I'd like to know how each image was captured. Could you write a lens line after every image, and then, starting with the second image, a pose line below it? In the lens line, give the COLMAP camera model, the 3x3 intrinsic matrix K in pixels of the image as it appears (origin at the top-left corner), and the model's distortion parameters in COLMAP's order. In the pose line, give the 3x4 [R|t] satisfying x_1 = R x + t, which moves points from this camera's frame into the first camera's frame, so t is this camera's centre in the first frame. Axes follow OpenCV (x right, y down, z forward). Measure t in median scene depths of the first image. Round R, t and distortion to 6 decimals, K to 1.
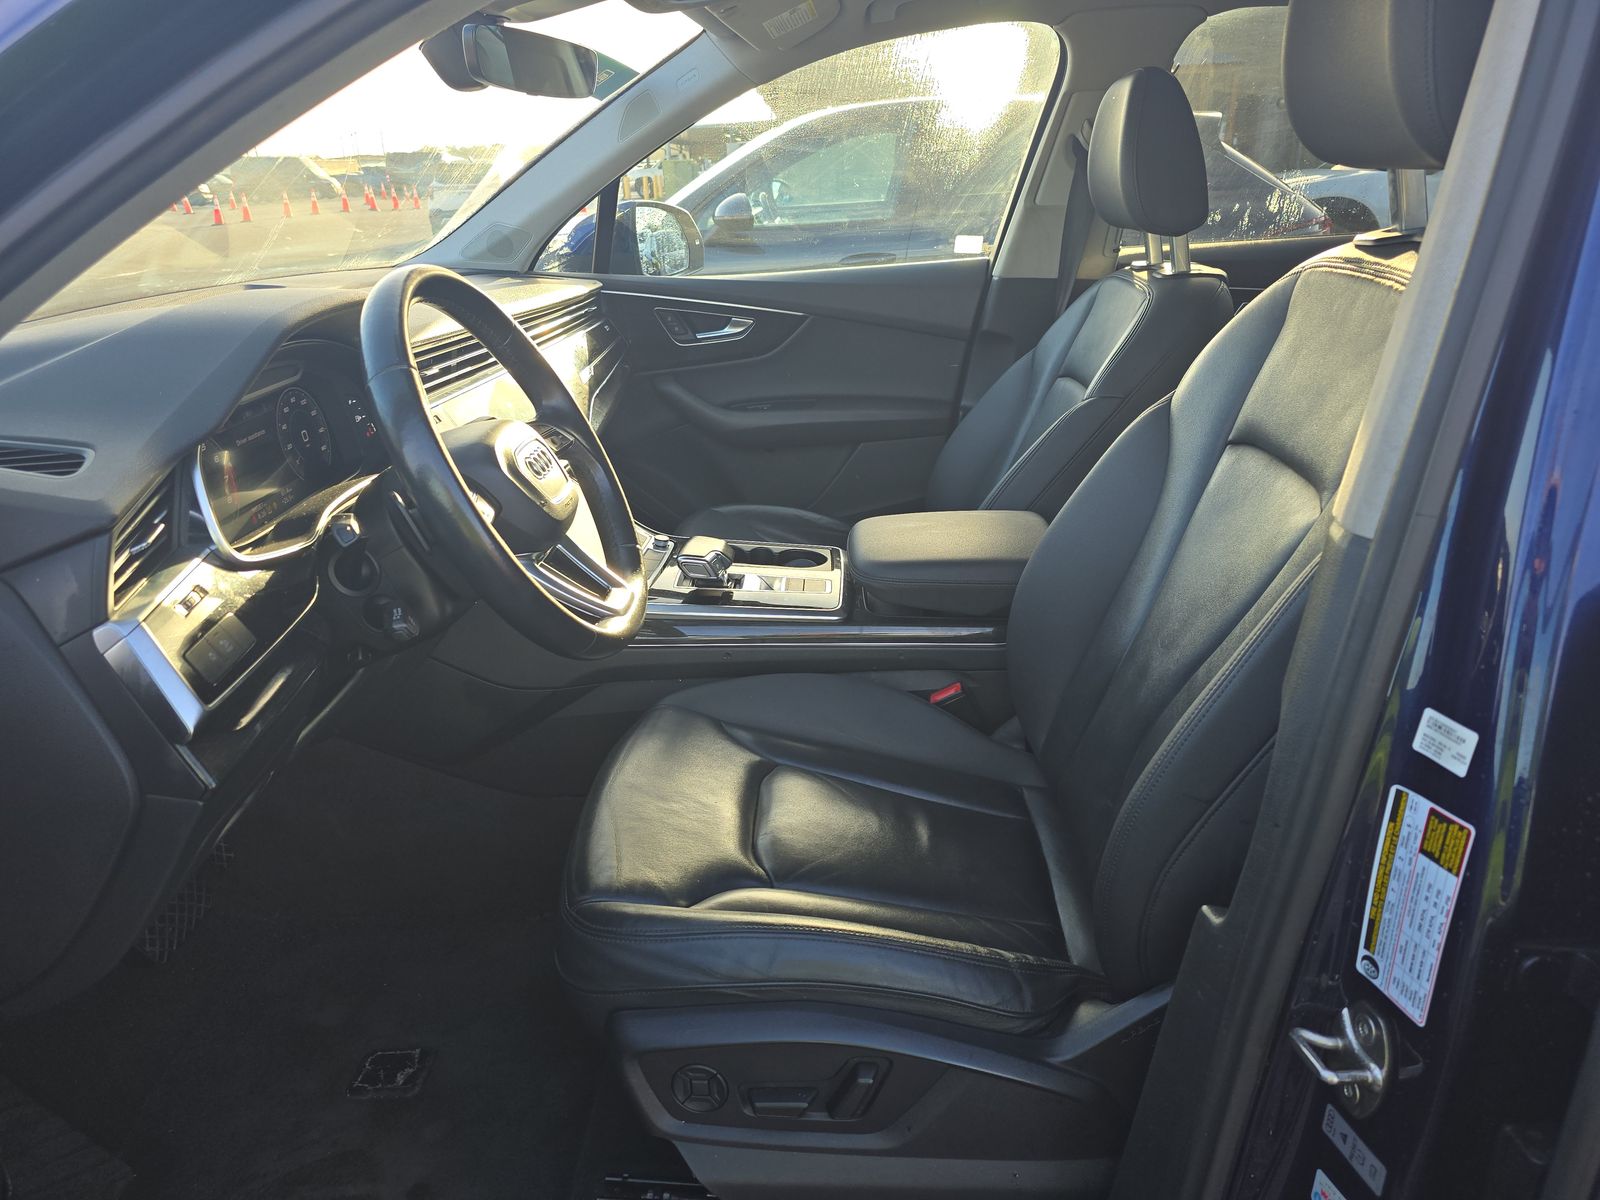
lens RADIAL K [[1068.2, 0, 802.0], [0, 1068.2, 603.5], [0, 0, 1]] dist [0.036680, -0.021514]
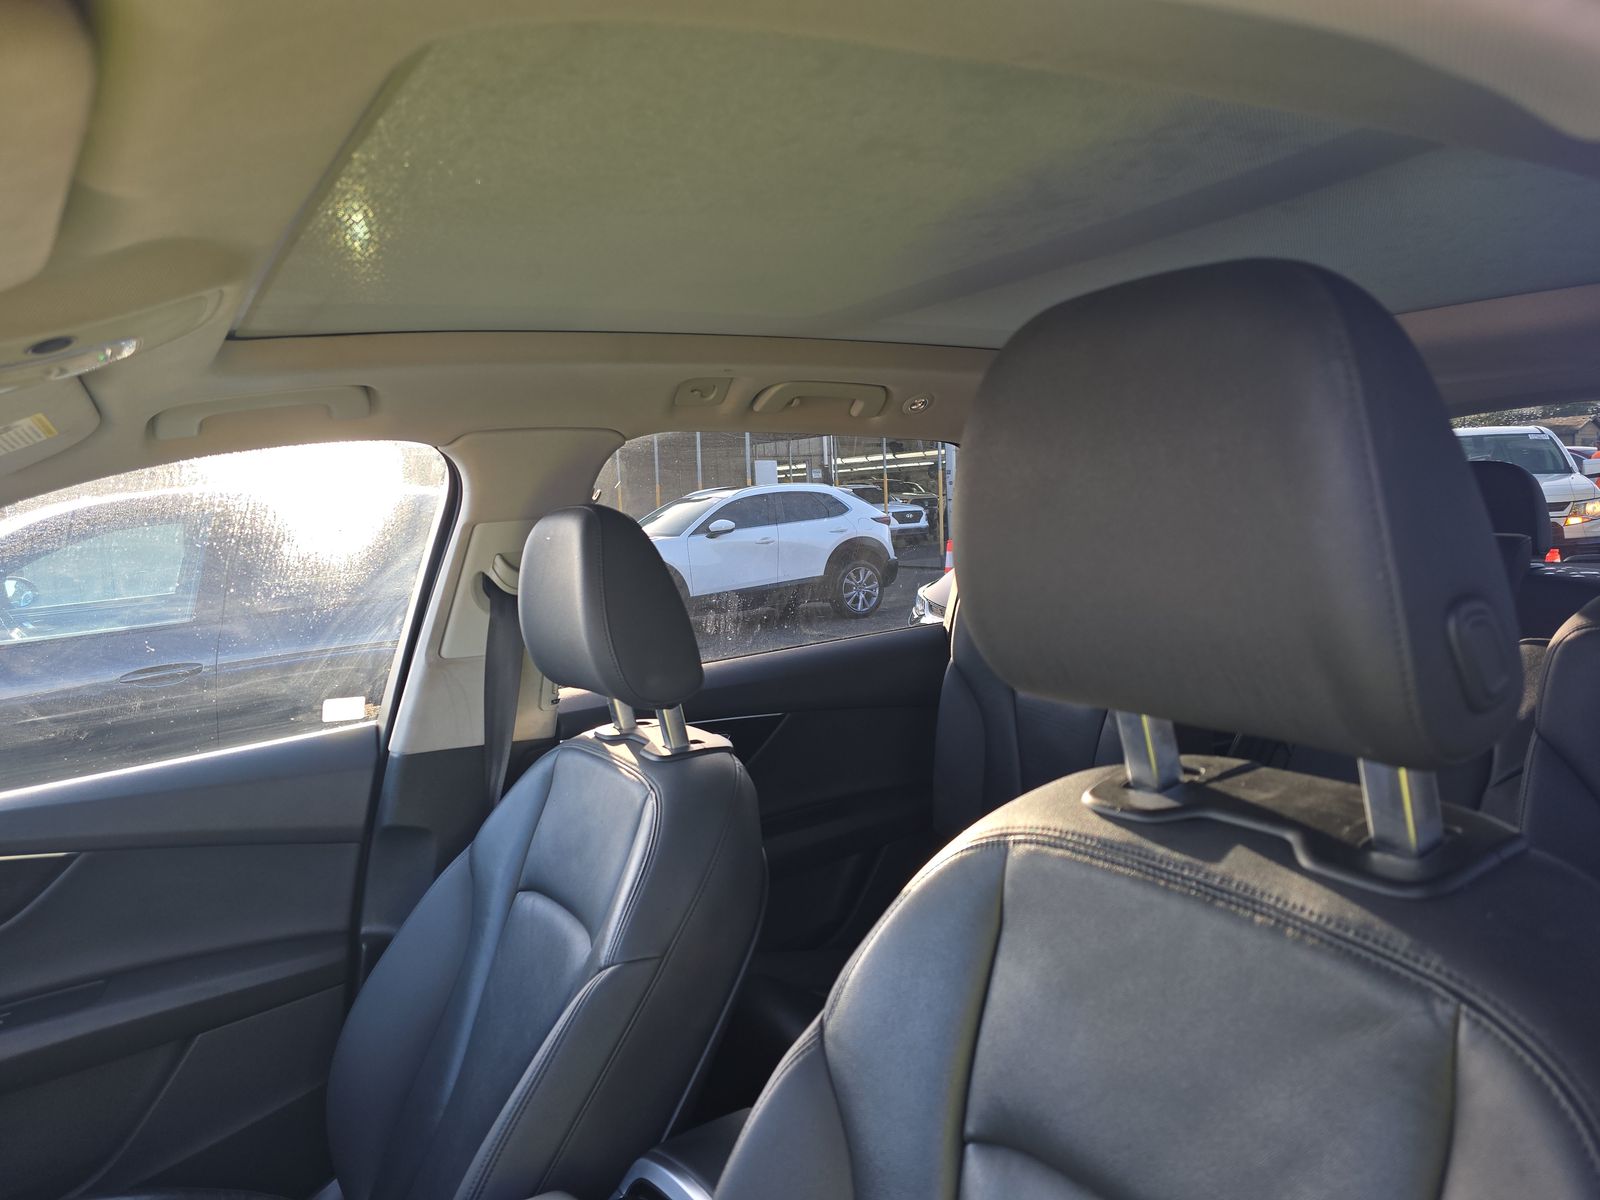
lens RADIAL K [[1068.2, 0, 802.3], [0, 1068.2, 596.7], [0, 0, 1]] dist [0.036680, -0.021514]
pose [[0.821676, -0.071133, 0.565499, 0.007576], [0.242673, 0.941417, -0.234187, -0.169596], [-0.515712, 0.329657, 0.790802, 0.264394]]
